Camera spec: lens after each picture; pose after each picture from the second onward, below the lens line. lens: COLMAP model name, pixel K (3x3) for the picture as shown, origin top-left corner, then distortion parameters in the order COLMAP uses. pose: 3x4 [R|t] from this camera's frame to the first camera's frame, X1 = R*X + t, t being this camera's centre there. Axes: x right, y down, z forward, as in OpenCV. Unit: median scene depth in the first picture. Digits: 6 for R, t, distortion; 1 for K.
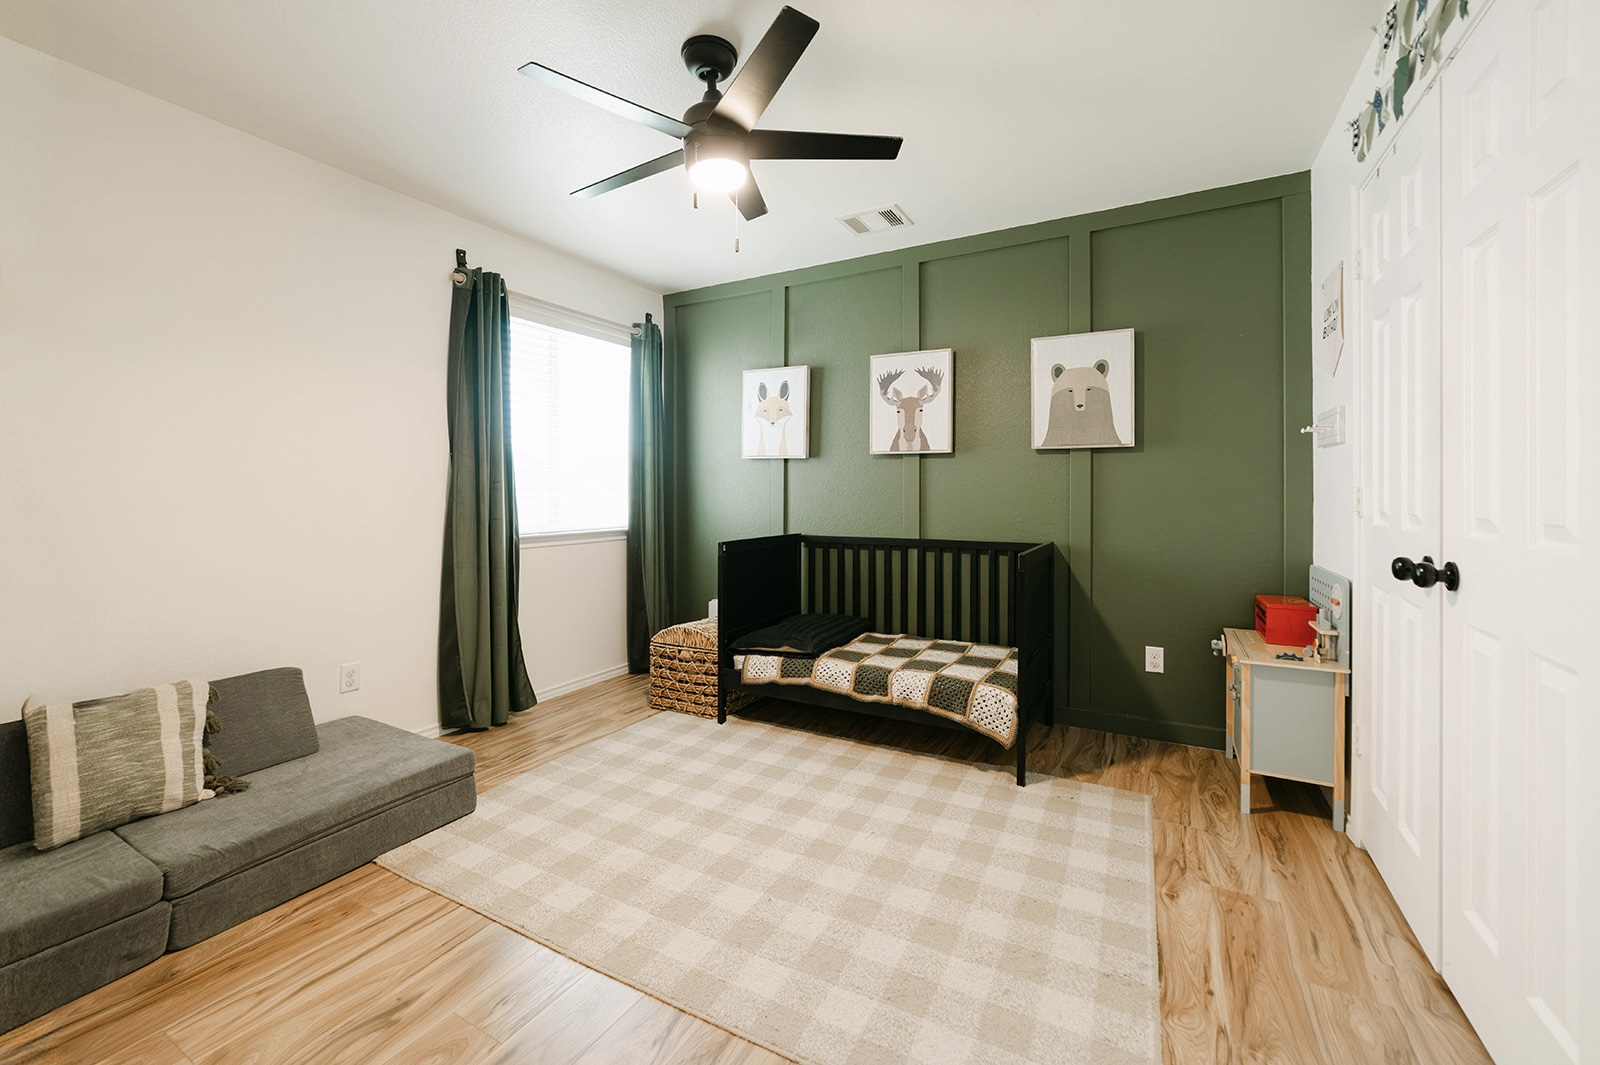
lens RADIAL K [[634.3, 0, 798.3], [0, 634.3, 494.9], [0, 0, 1]] dist [-0.009578, 0.000162]
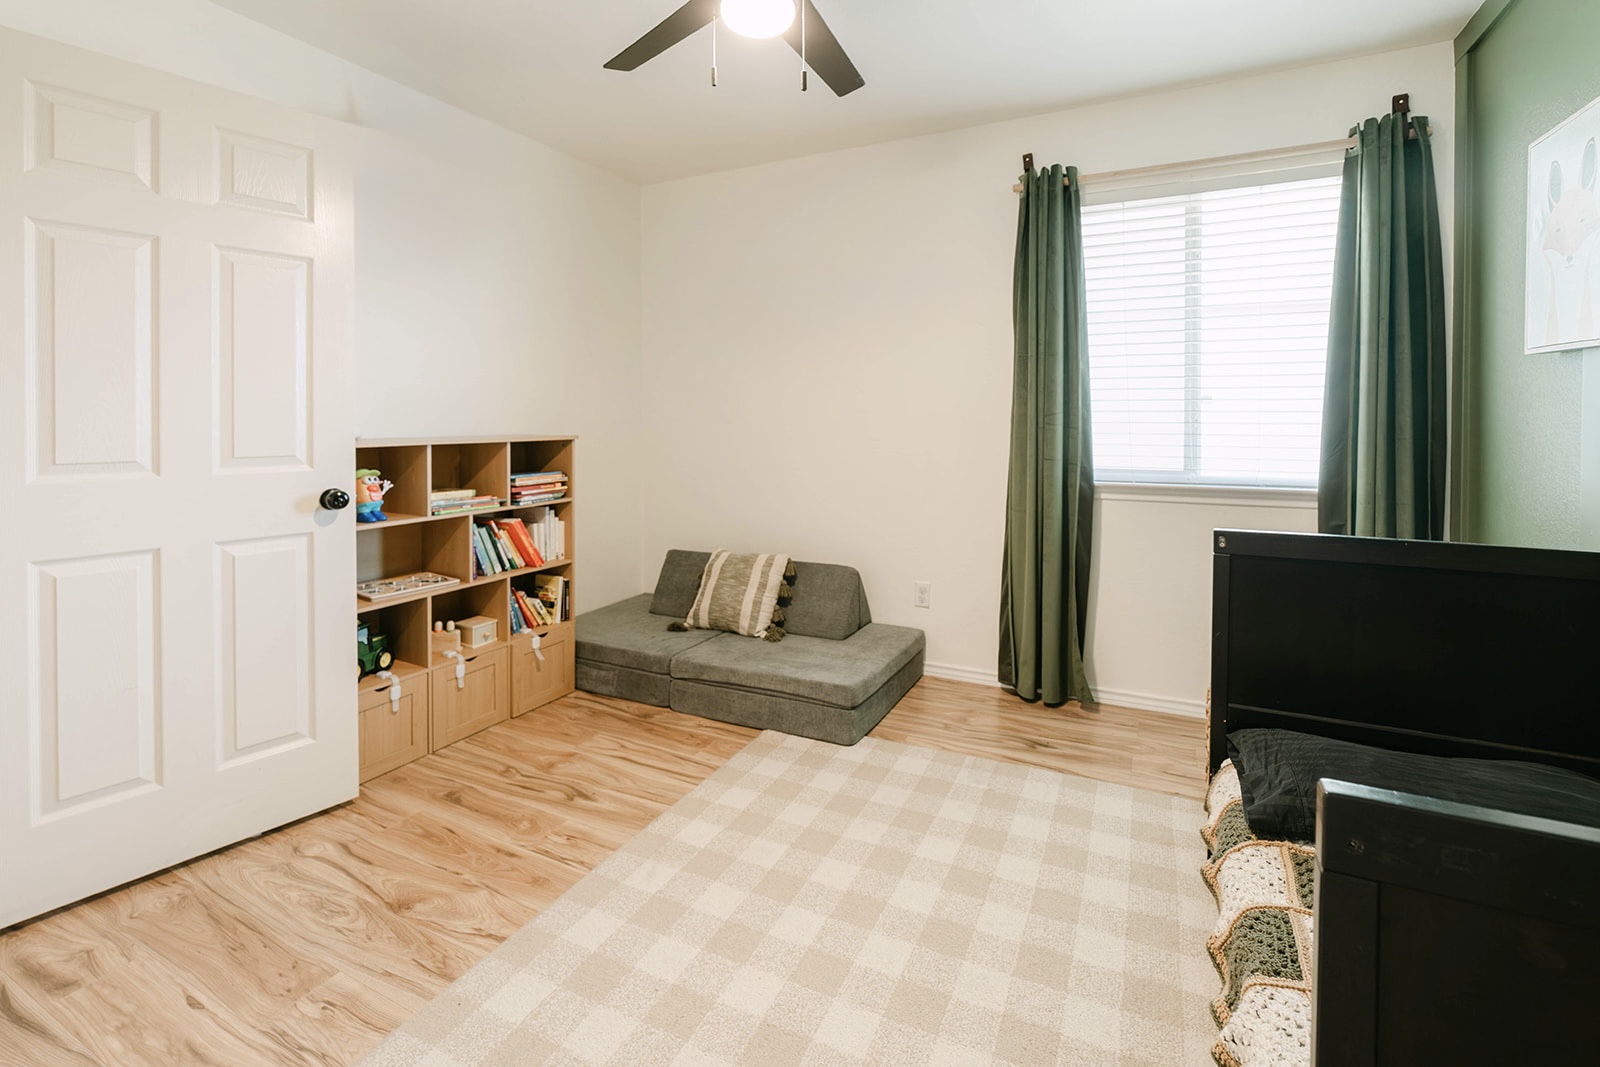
lens RADIAL K [[704.6, 0, 803.7], [0, 704.6, 414.8], [0, 0, 1]] dist [-0.019316, 0.000105]
pose [[0.061120, 0.003602, -0.998124, 0.722980], [0.001808, 0.999991, 0.003720, -0.041753], [0.998129, -0.002032, 0.061113, 1.035380]]
